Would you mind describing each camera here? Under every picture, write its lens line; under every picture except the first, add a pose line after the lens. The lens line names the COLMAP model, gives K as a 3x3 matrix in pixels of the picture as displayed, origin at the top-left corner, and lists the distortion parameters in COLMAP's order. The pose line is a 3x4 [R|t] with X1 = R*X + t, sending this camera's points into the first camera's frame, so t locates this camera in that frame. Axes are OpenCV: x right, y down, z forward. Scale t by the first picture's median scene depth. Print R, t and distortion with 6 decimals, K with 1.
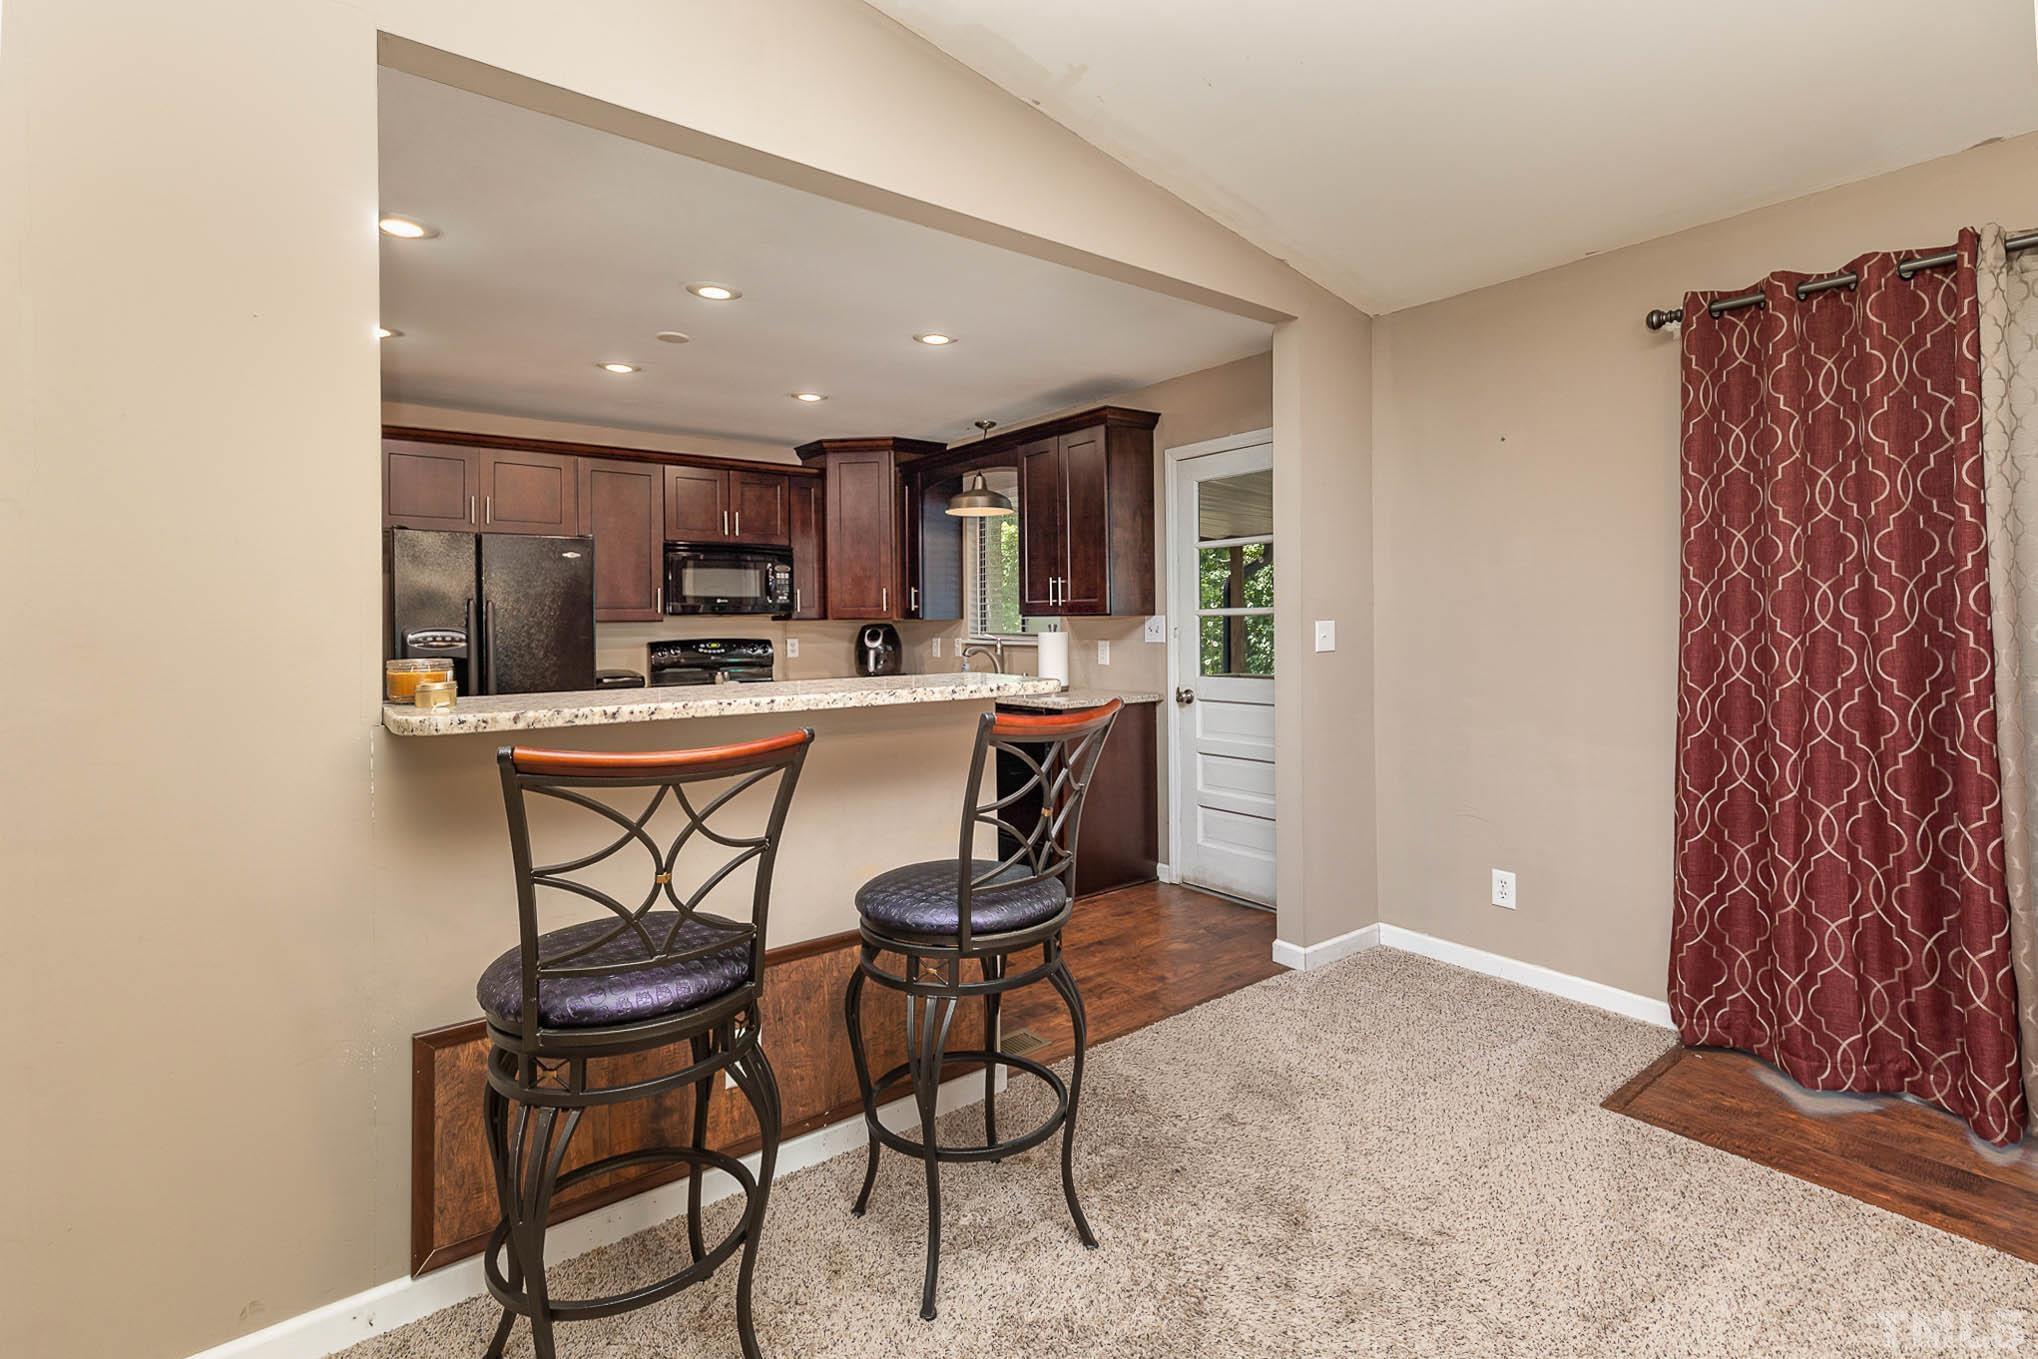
lens RADIAL K [[941.3, 0, 1019.5], [0, 941.3, 614.0], [0, 0, 1]] dist [0.013388, 0.000171]
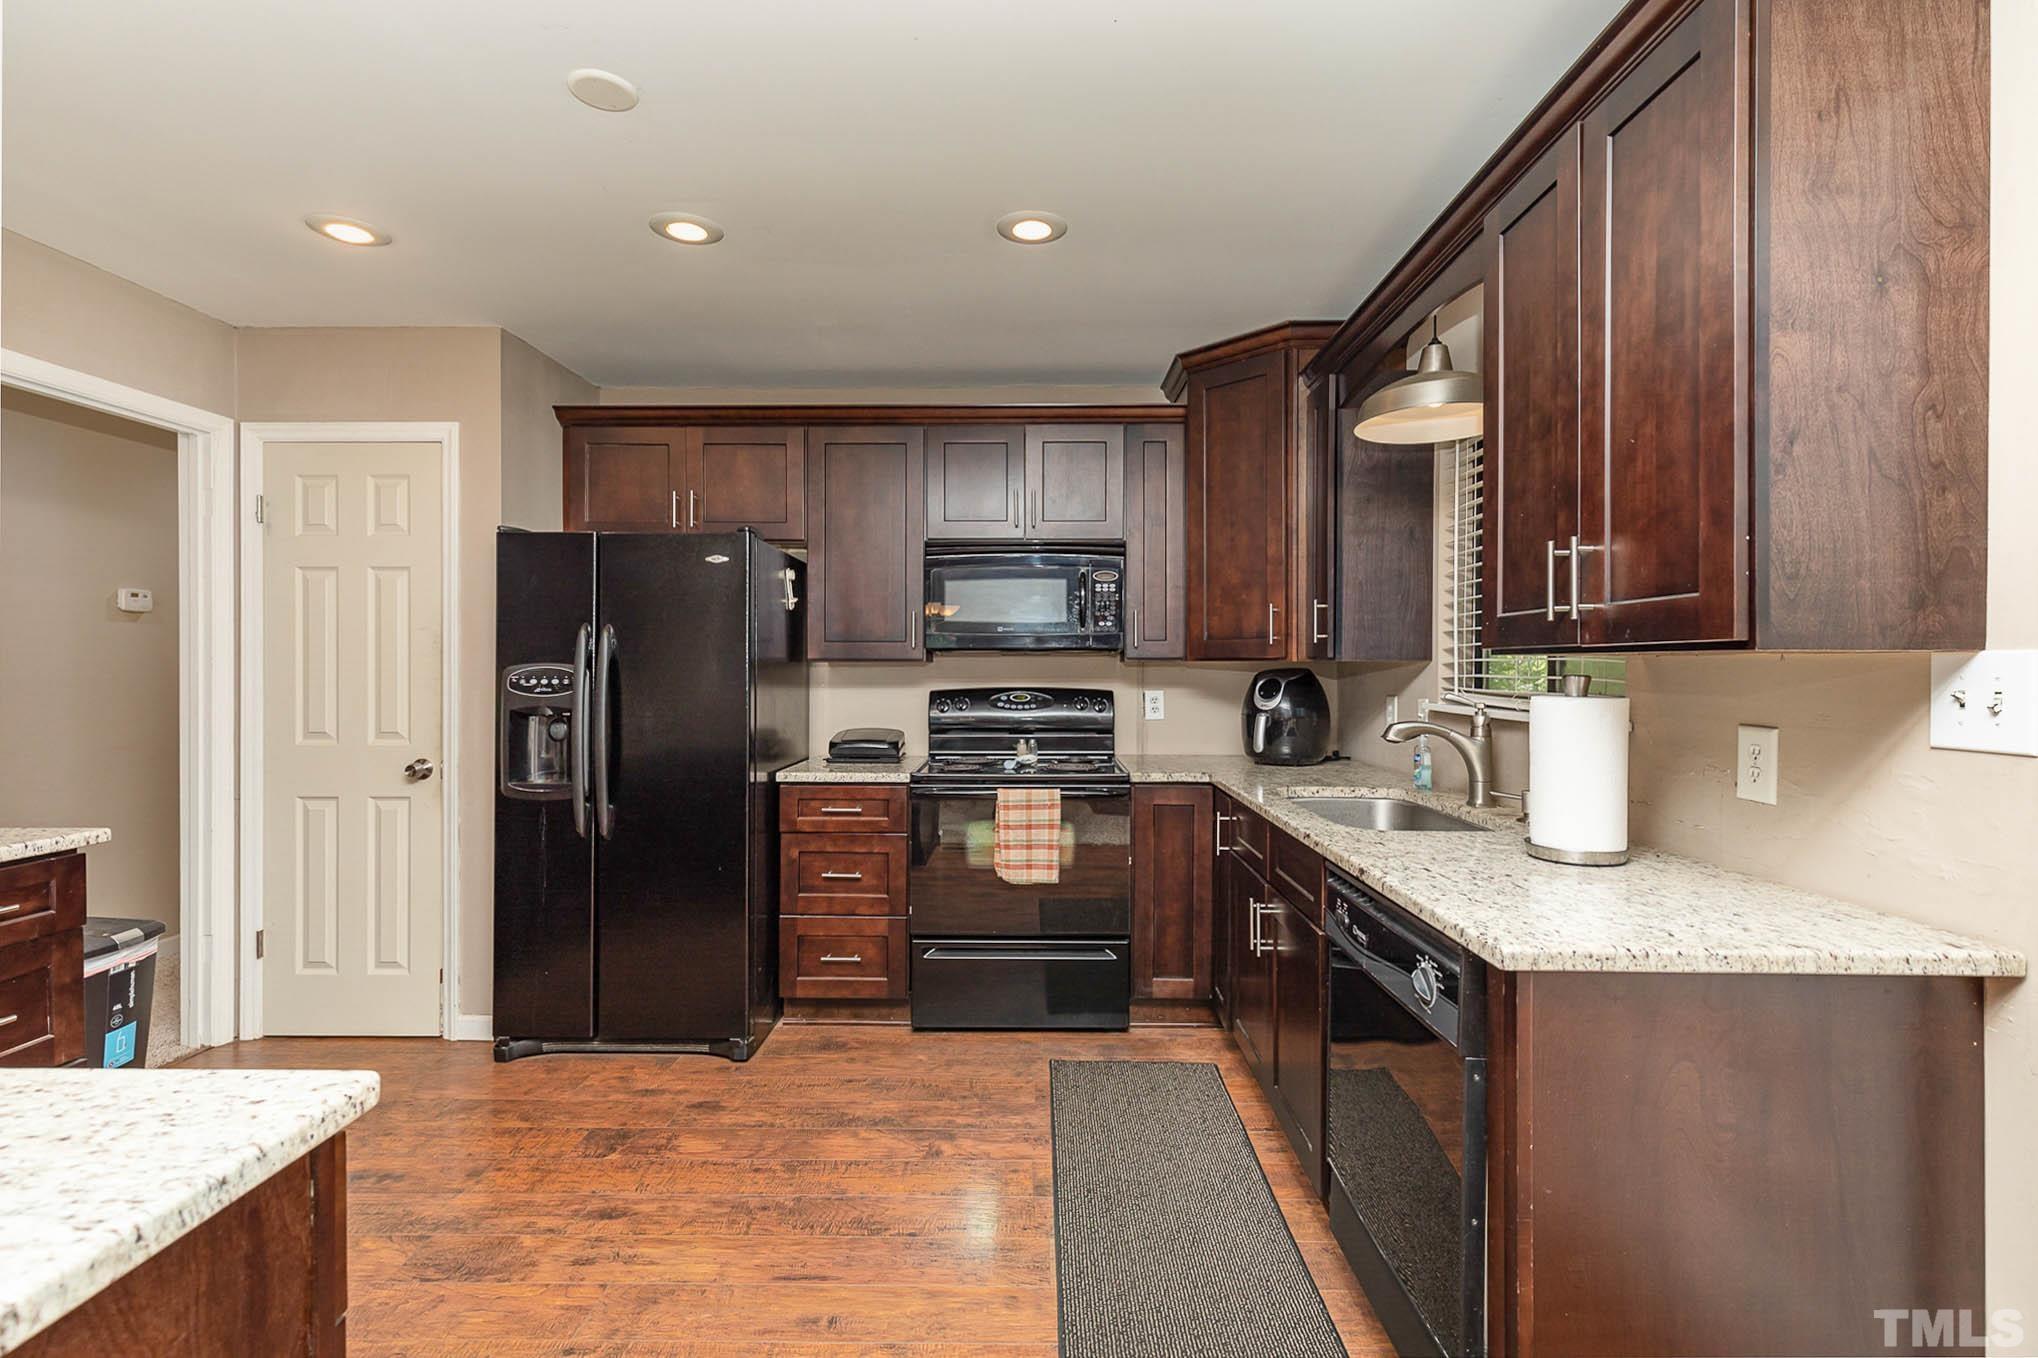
lens RADIAL K [[911.0, 0, 1015.4], [0, 911.0, 676.6], [0, 0, 1]] dist [0.004884, 0.000264]
pose [[0.777657, 0.017711, -0.628439, 0.092295], [-0.003584, 0.999712, 0.023740, 0.003911], [0.628679, -0.016209, 0.777496, 0.611051]]
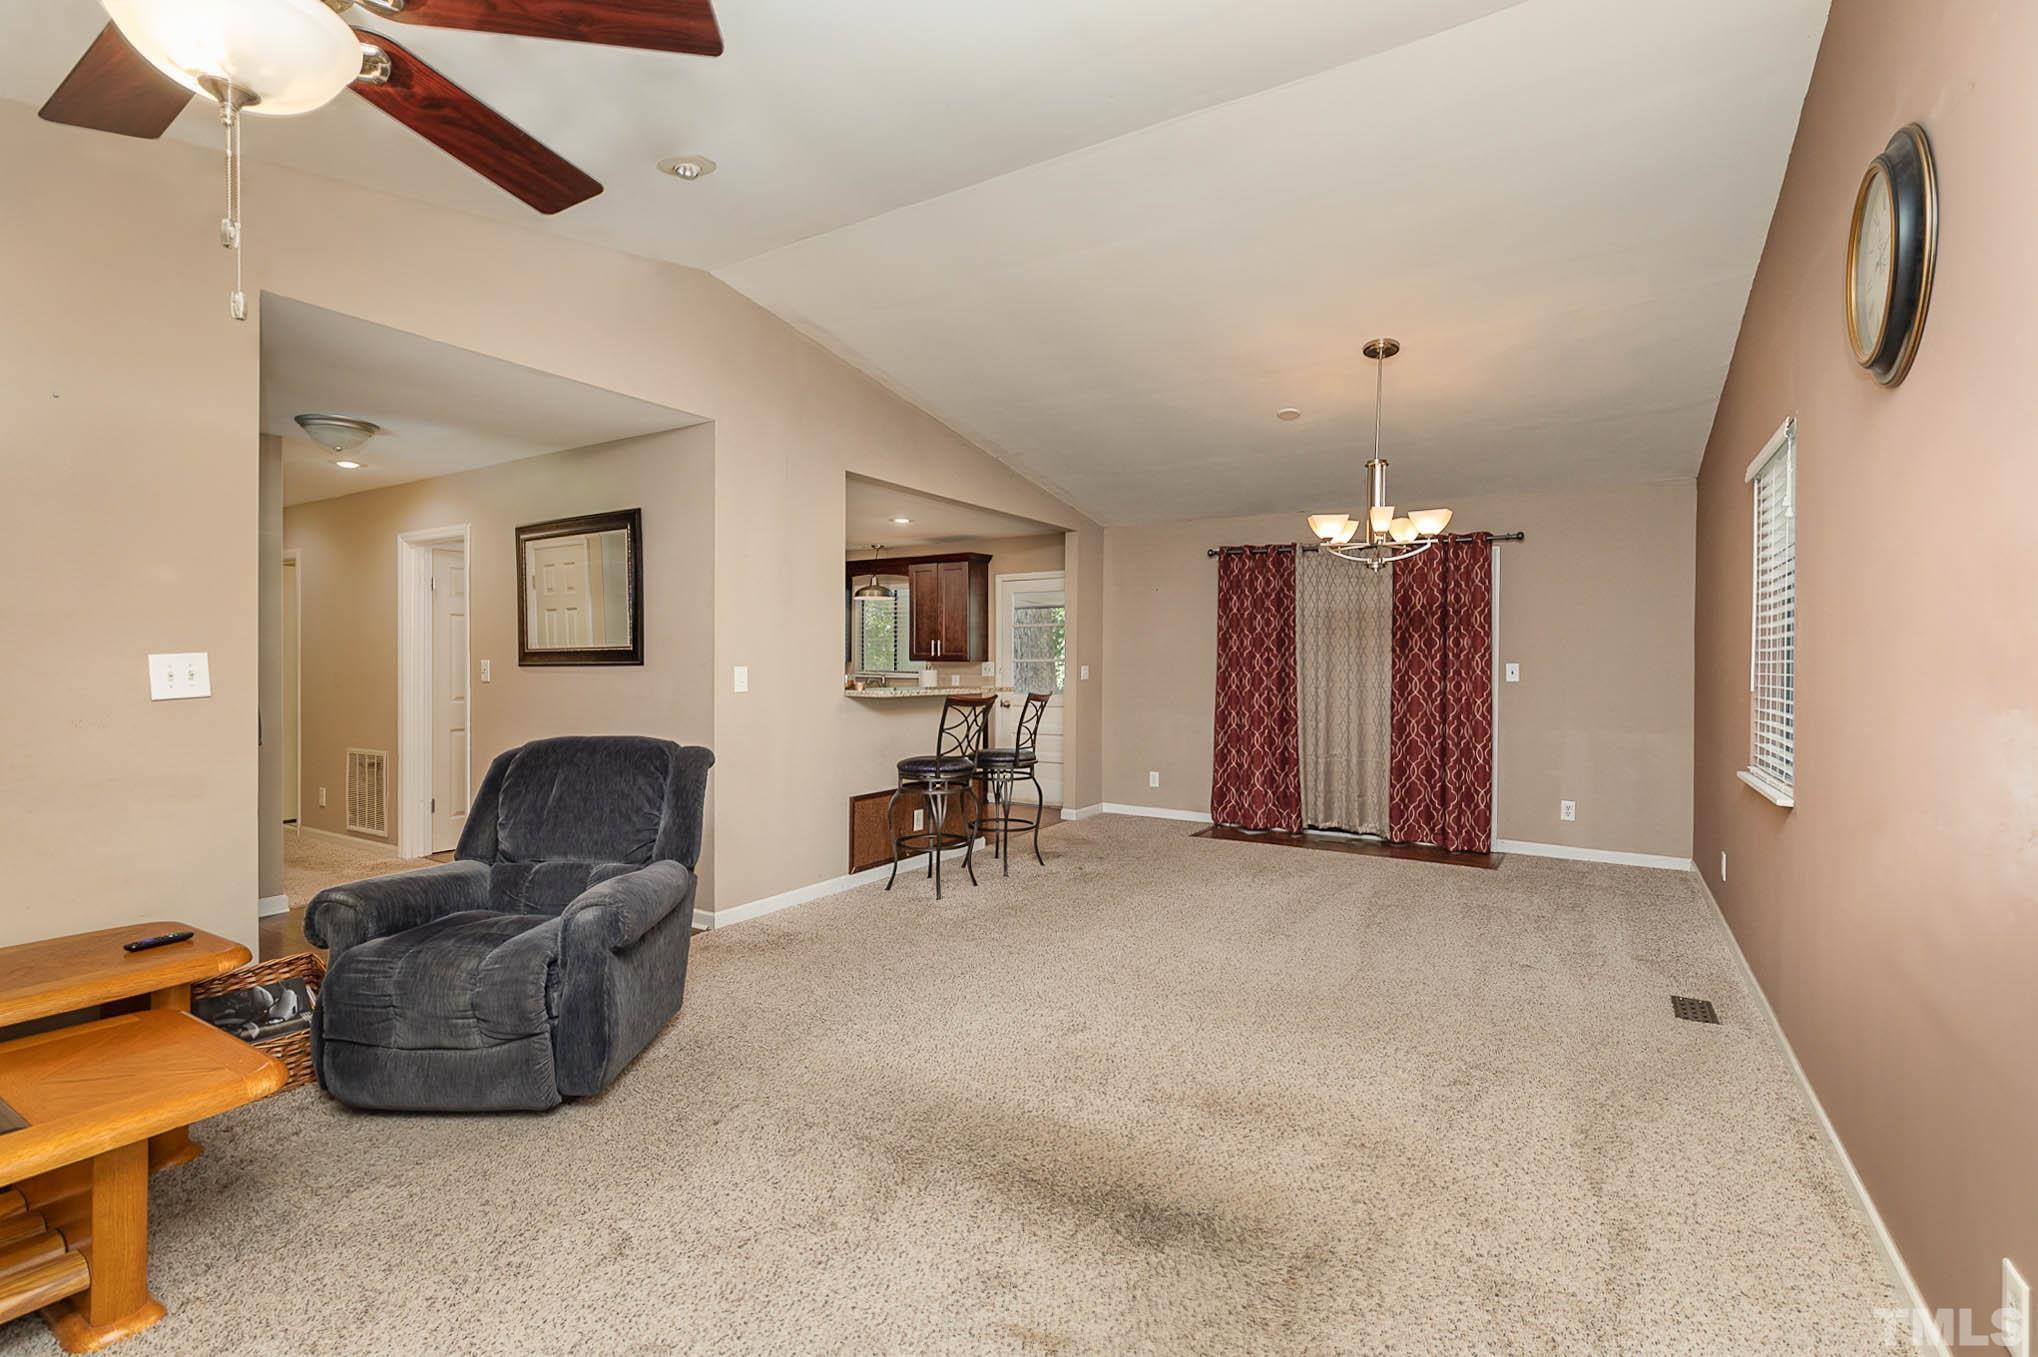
lens RADIAL K [[931.8, 0, 1019.0], [0, 931.8, 678.5], [0, 0, 1]] dist [-0.000389, 0.000372]
pose [[0.935425, 0.006787, 0.353461, -0.445414], [-0.014227, 0.999728, 0.018455, -0.000992], [-0.353240, -0.022292, 0.935267, -0.746571]]
